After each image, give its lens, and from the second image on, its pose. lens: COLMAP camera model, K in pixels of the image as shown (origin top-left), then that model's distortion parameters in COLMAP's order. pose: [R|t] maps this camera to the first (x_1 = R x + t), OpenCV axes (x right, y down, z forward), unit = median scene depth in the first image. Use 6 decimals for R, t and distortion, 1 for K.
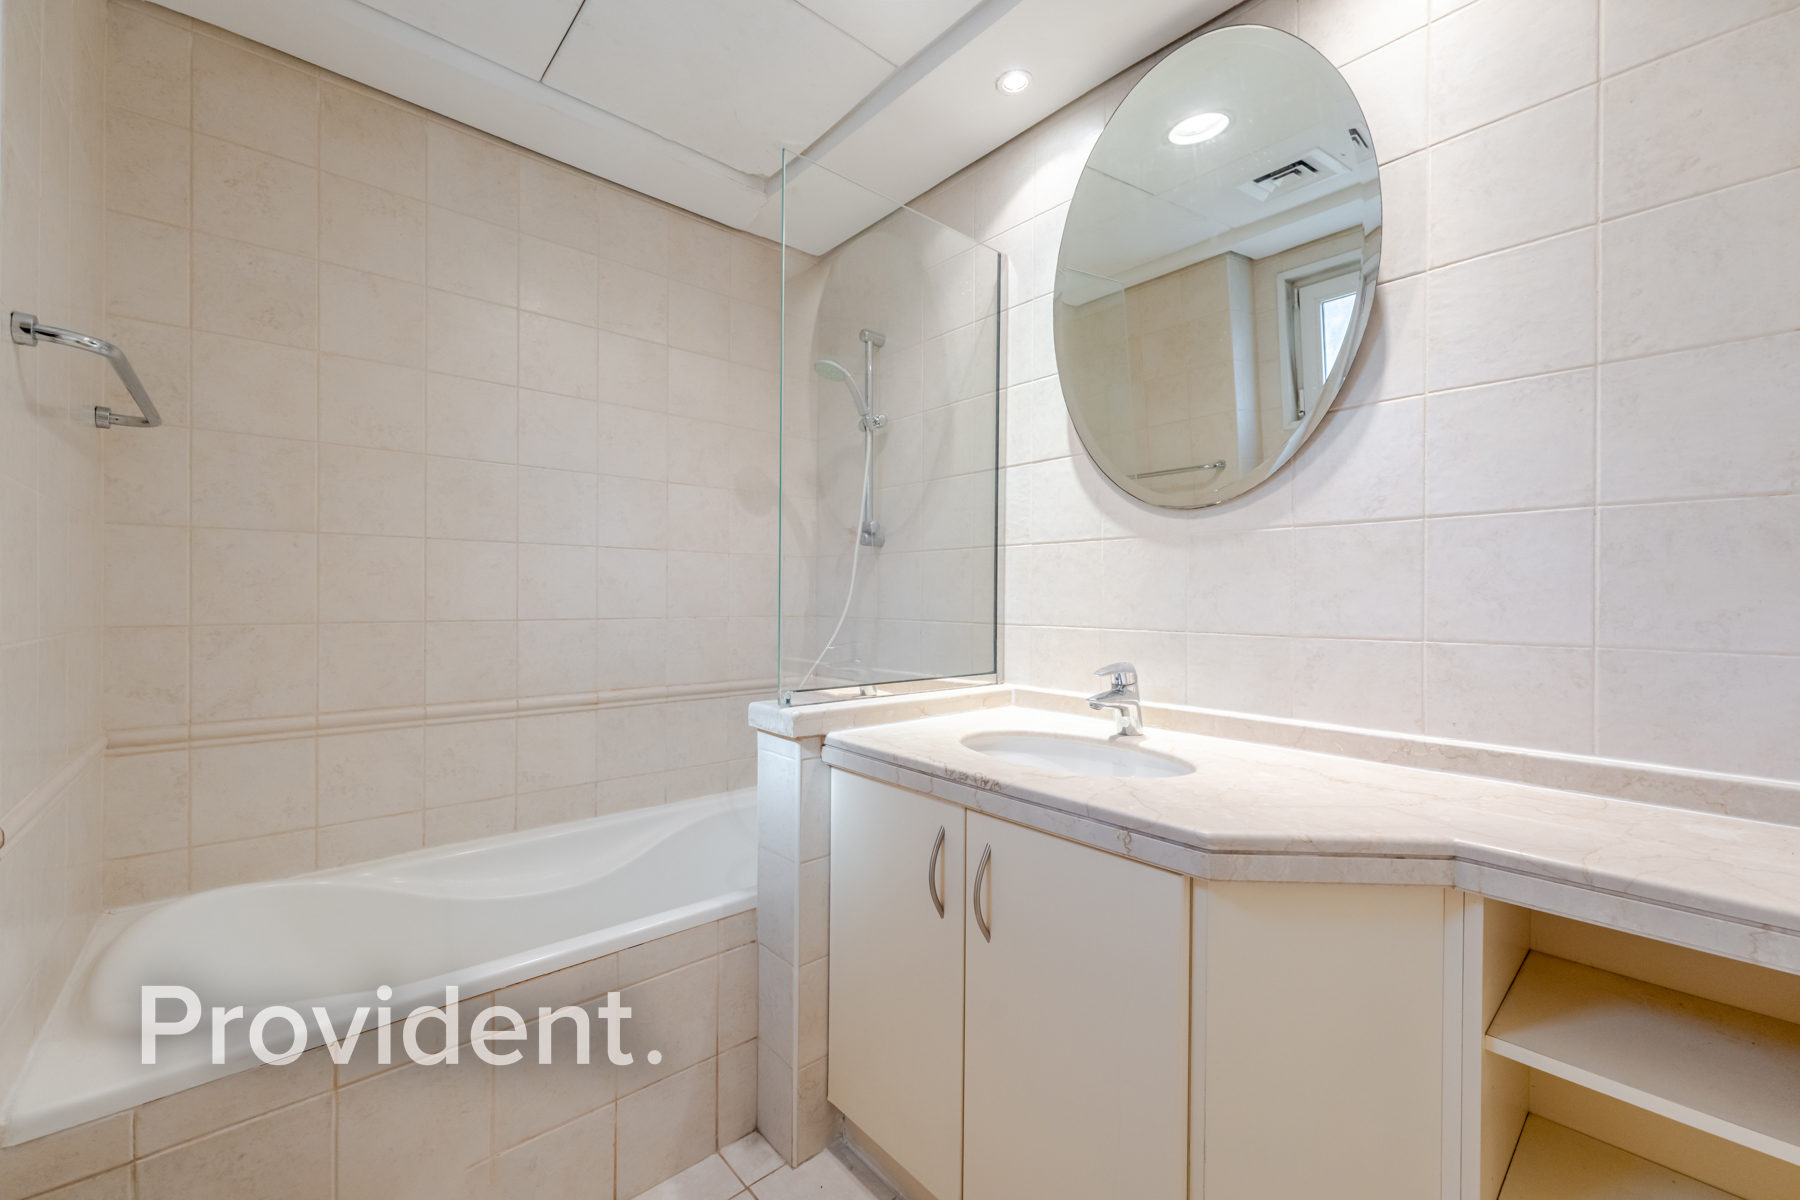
lens RADIAL K [[717.1, 0, 887.7], [0, 717.1, 601.9], [0, 0, 1]] dist [-0.008214, 0.000211]
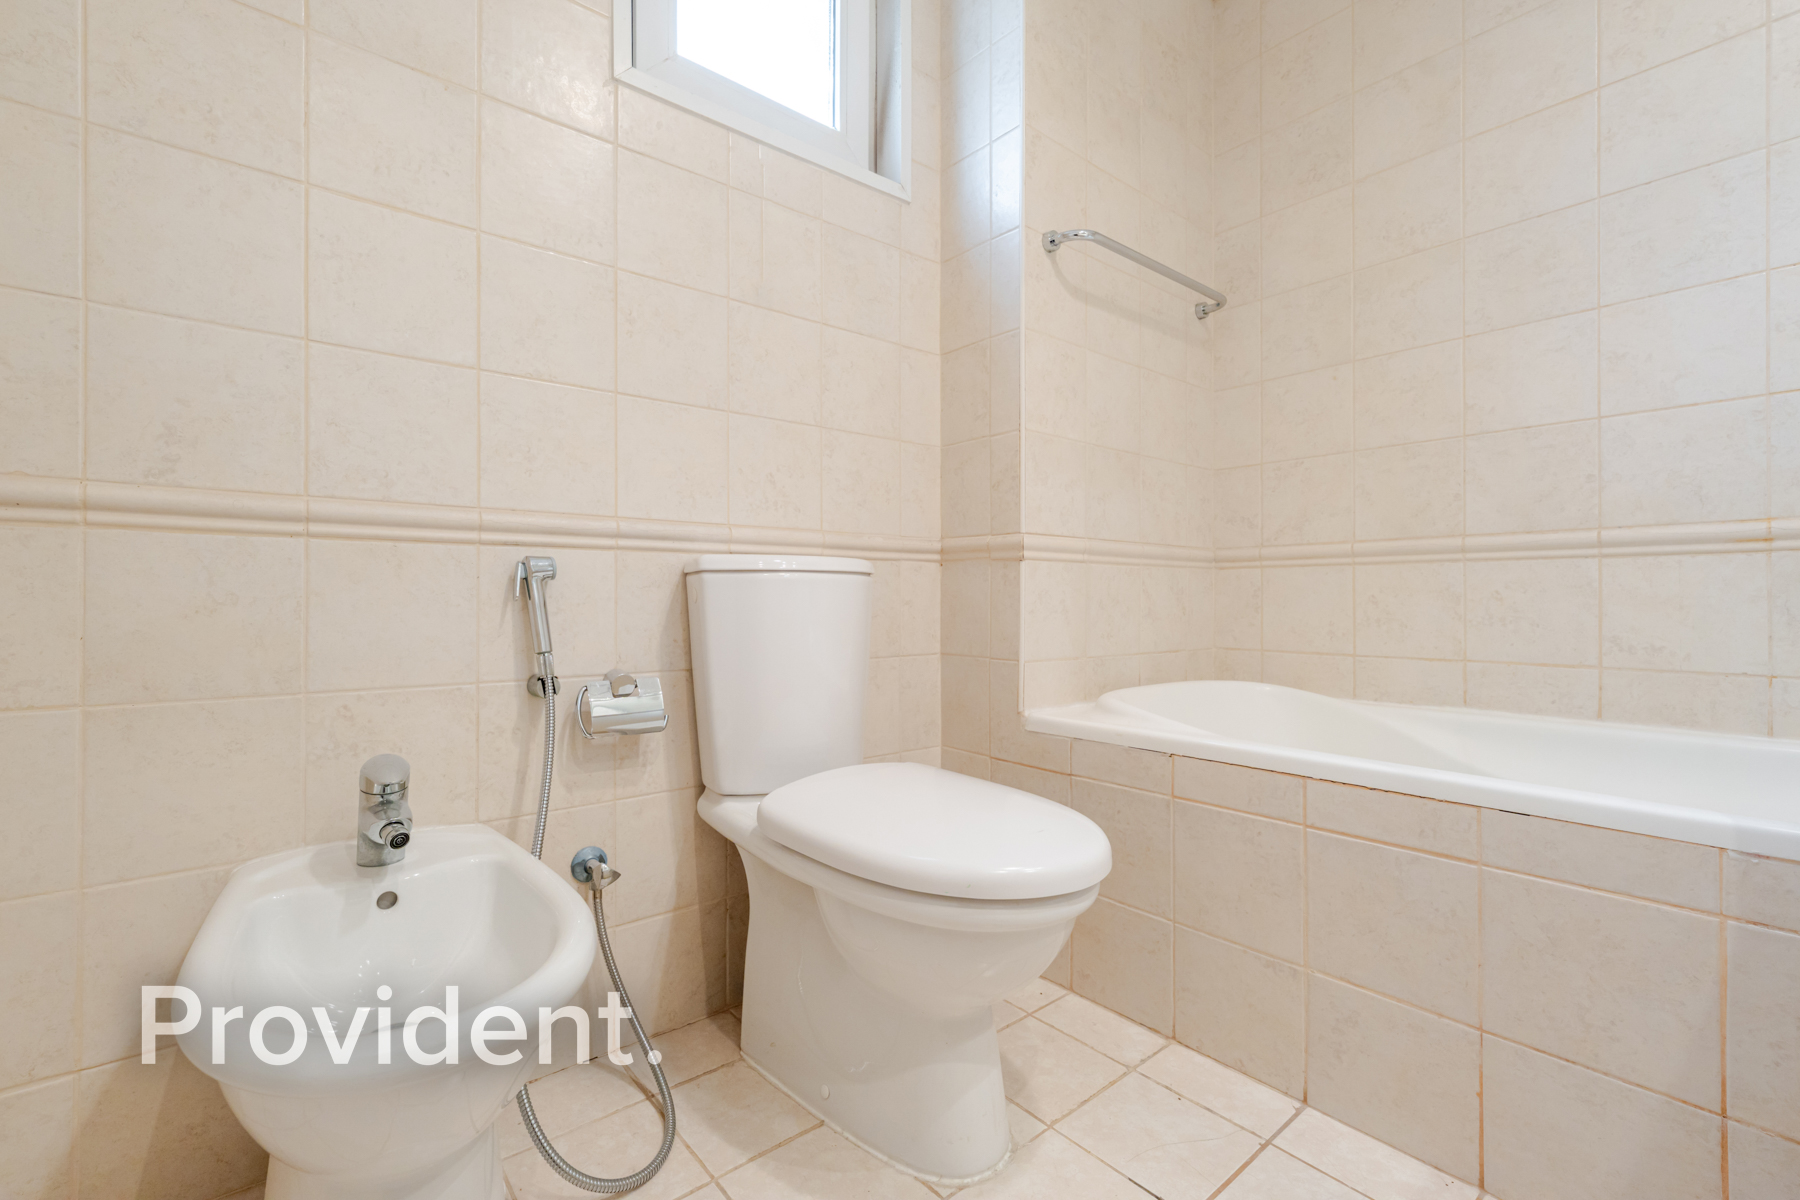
lens RADIAL K [[767.5, 0, 891.6], [0, 767.5, 601.5], [0, 0, 1]] dist [0.000673, 0.000129]
pose [[-0.042713, -0.007075, -0.999062, 0.334233], [-0.010826, 0.999919, -0.006619, 0.275456], [0.999029, 0.010533, -0.042786, 0.426668]]
